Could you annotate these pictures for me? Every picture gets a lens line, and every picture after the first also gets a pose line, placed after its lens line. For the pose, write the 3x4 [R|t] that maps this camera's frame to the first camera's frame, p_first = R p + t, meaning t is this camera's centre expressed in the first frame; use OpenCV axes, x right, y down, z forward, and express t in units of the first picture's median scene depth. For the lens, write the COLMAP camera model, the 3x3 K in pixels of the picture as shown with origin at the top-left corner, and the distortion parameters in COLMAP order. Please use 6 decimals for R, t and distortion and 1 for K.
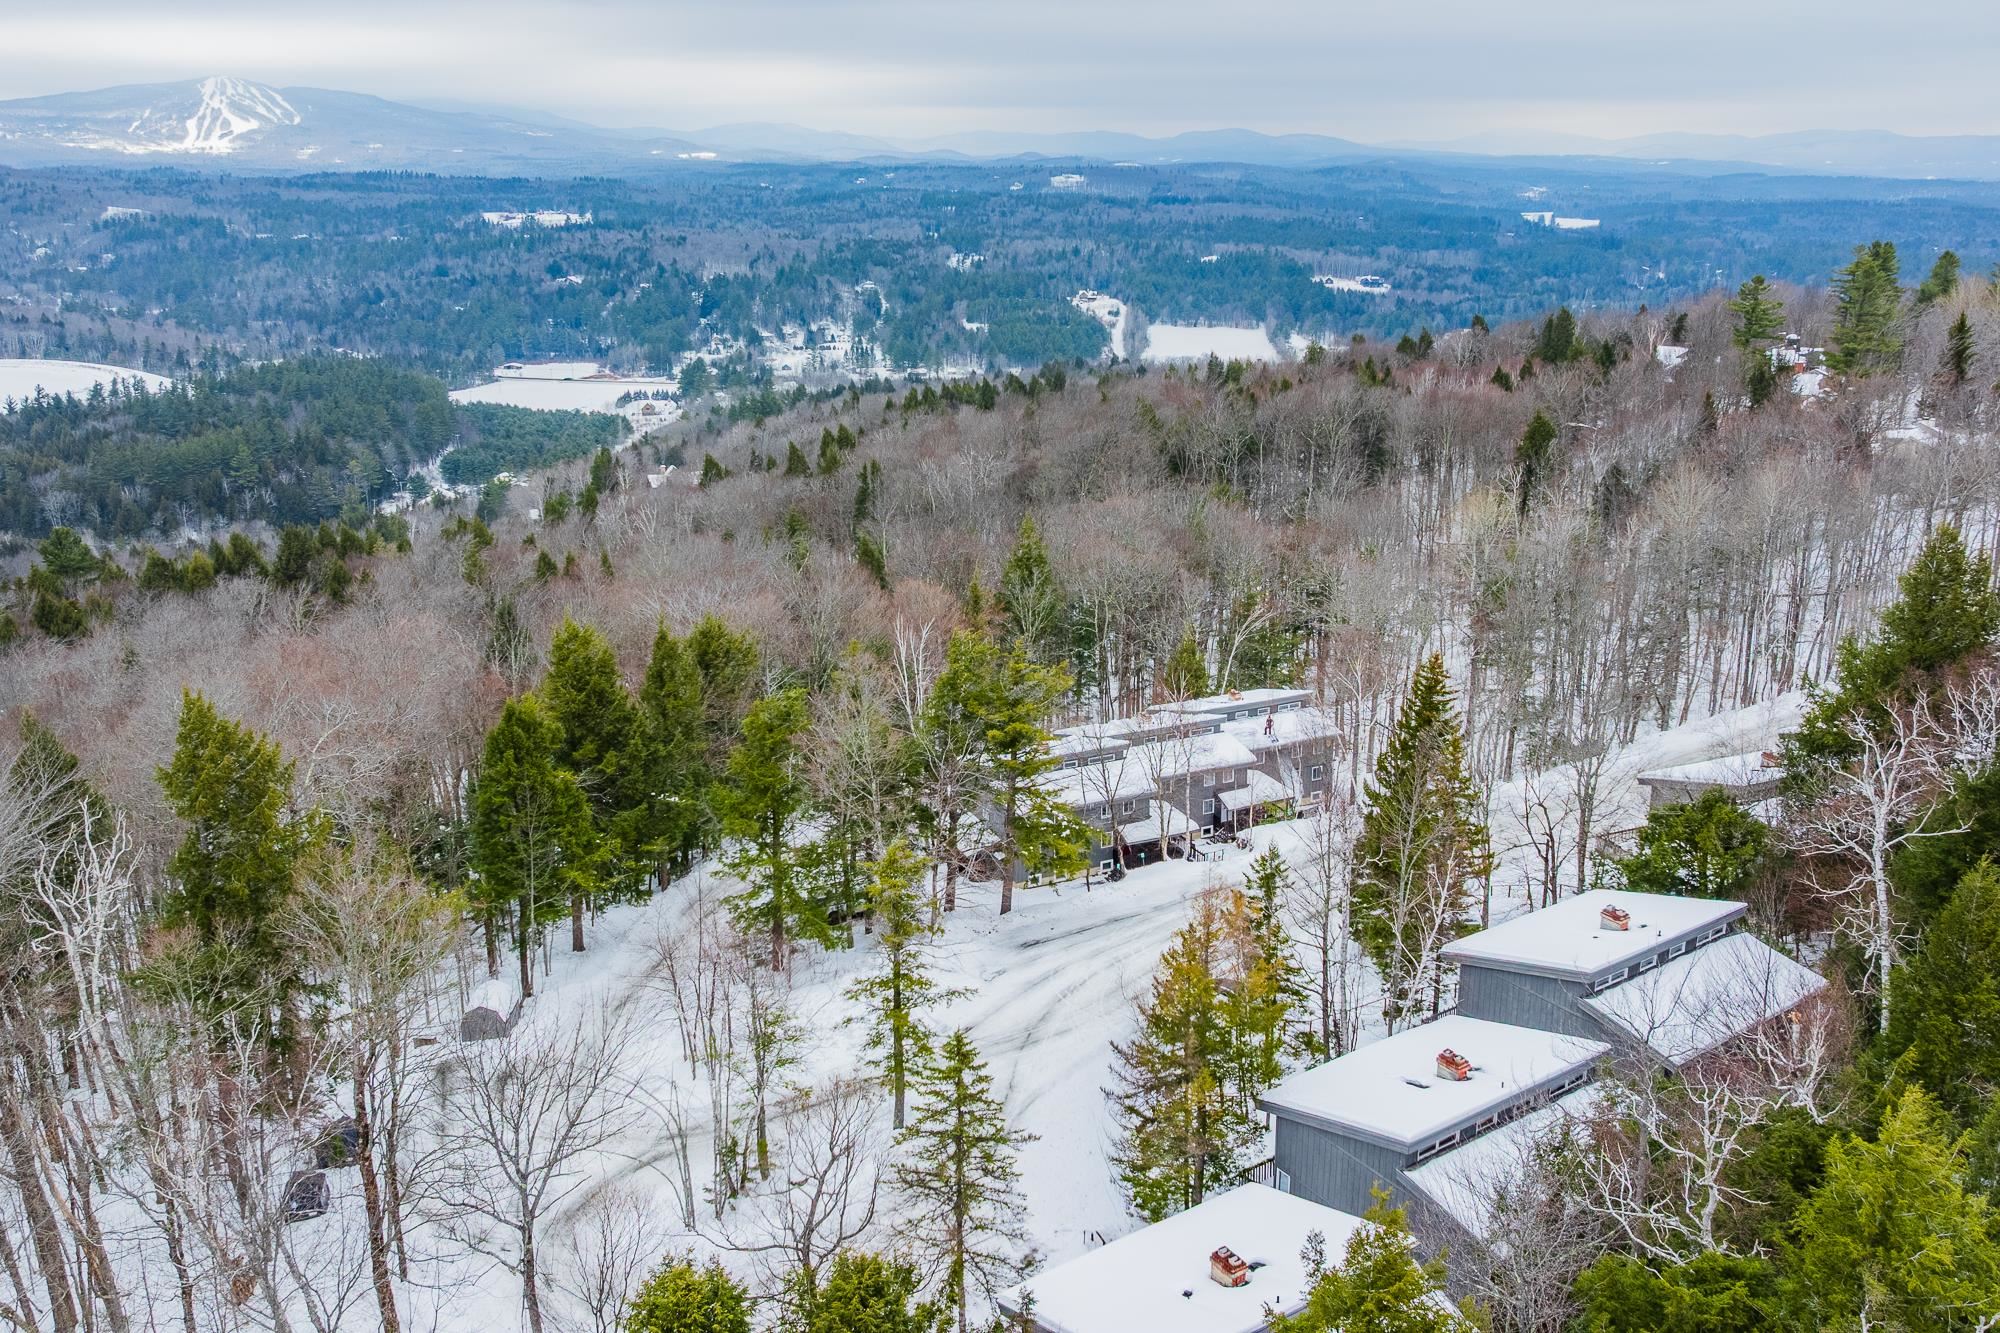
lens RADIAL K [[1717.5, 0, 1003.3], [0, 1717.5, 643.2], [0, 0, 1]] dist [0.005508, -0.084859]
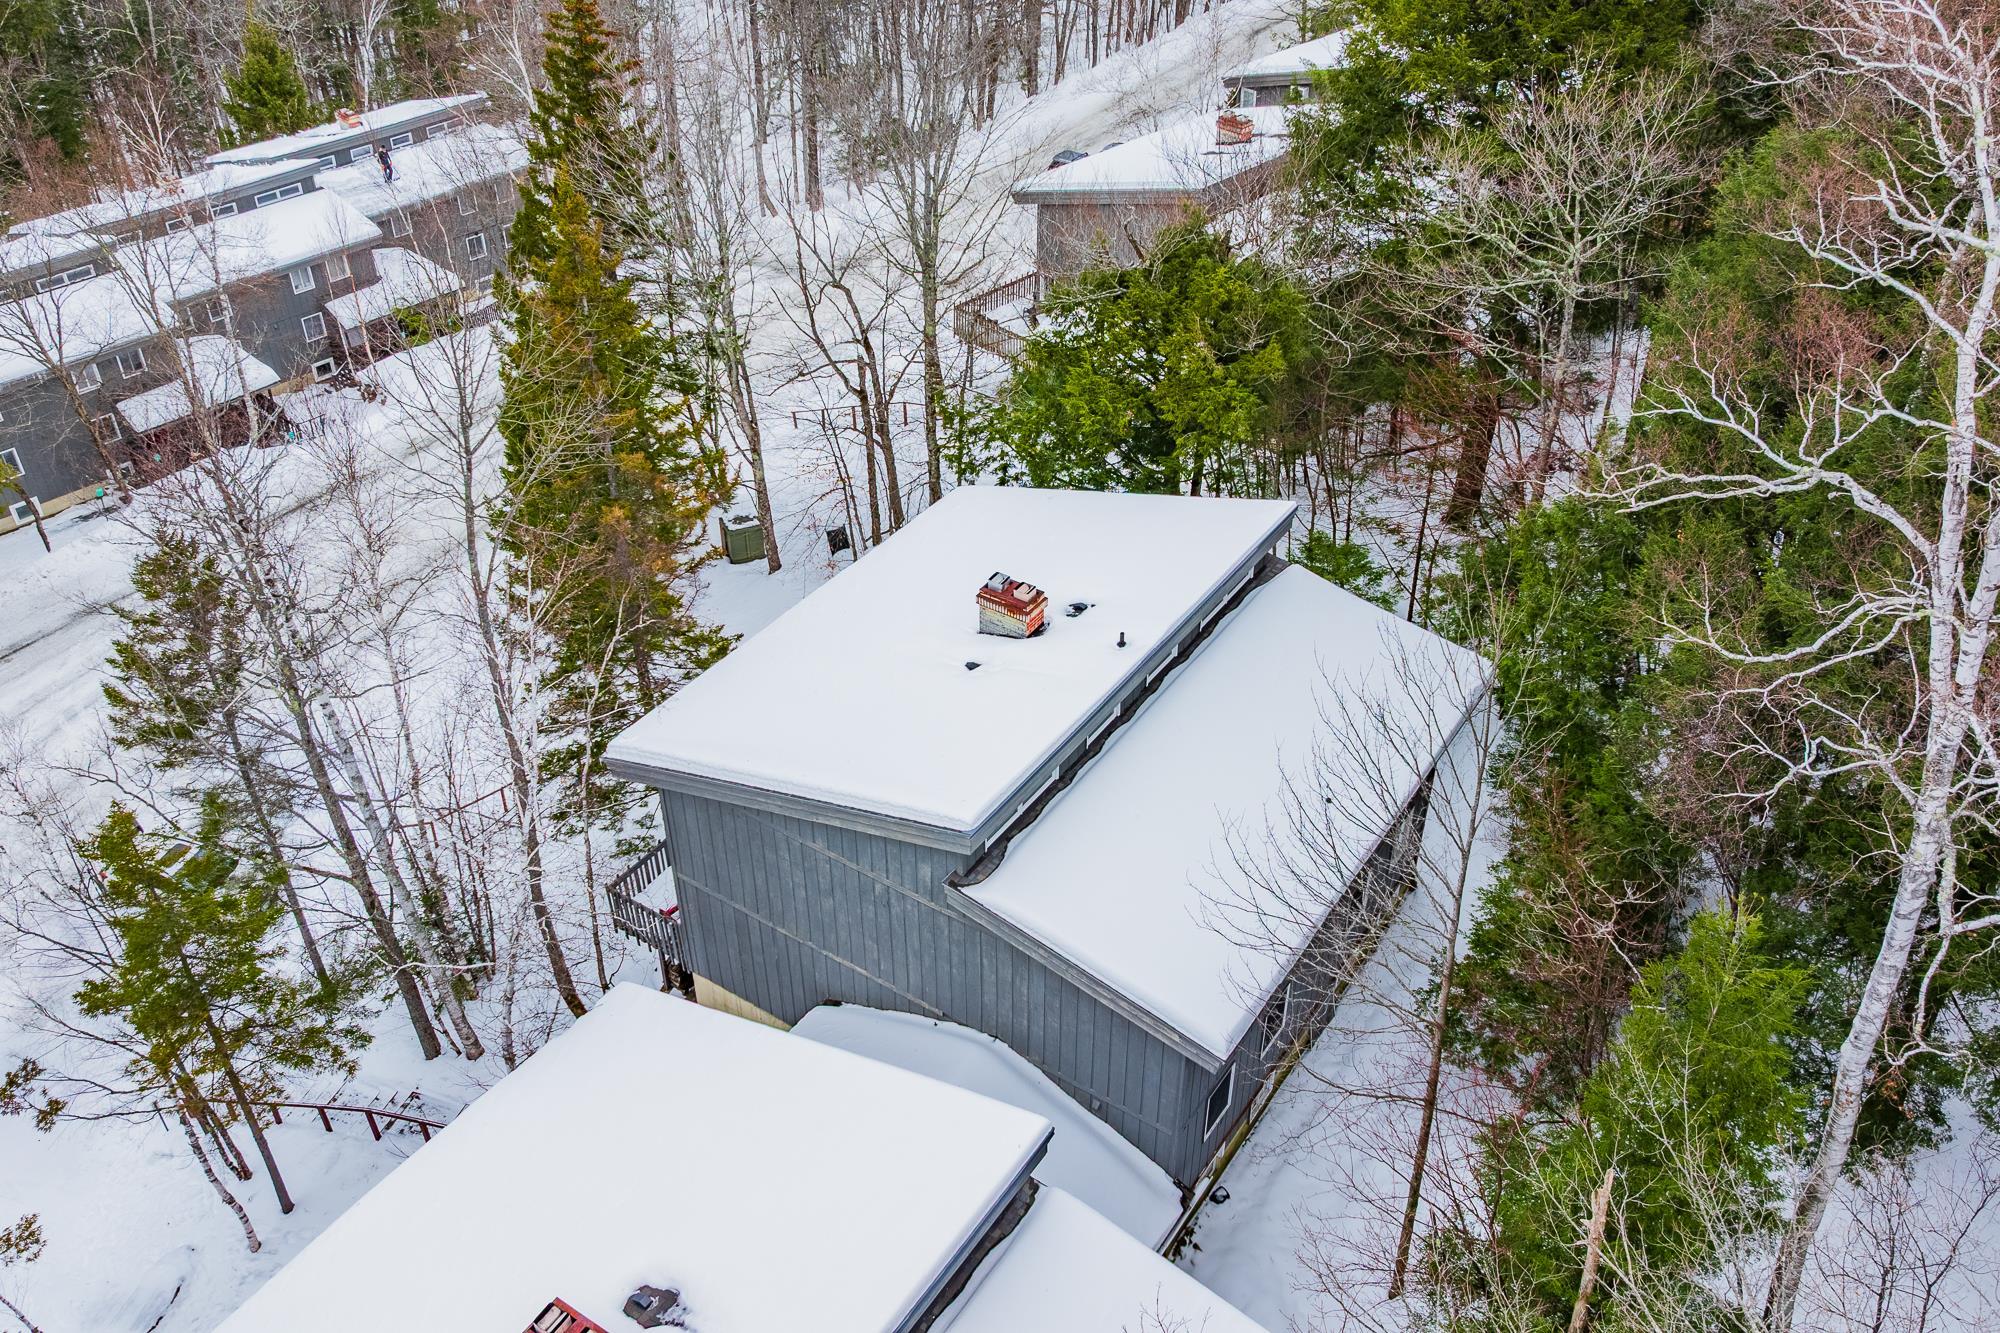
lens RADIAL K [[1717.5, 0, 1003.3], [0, 1717.5, 643.2], [0, 0, 1]] dist [0.005508, -0.084859]
pose [[0.928665, -0.212766, 0.303829, 0.142395], [0.099049, 0.931628, 0.349655, 0.016888], [-0.357451, -0.294619, 0.886244, 0.396215]]
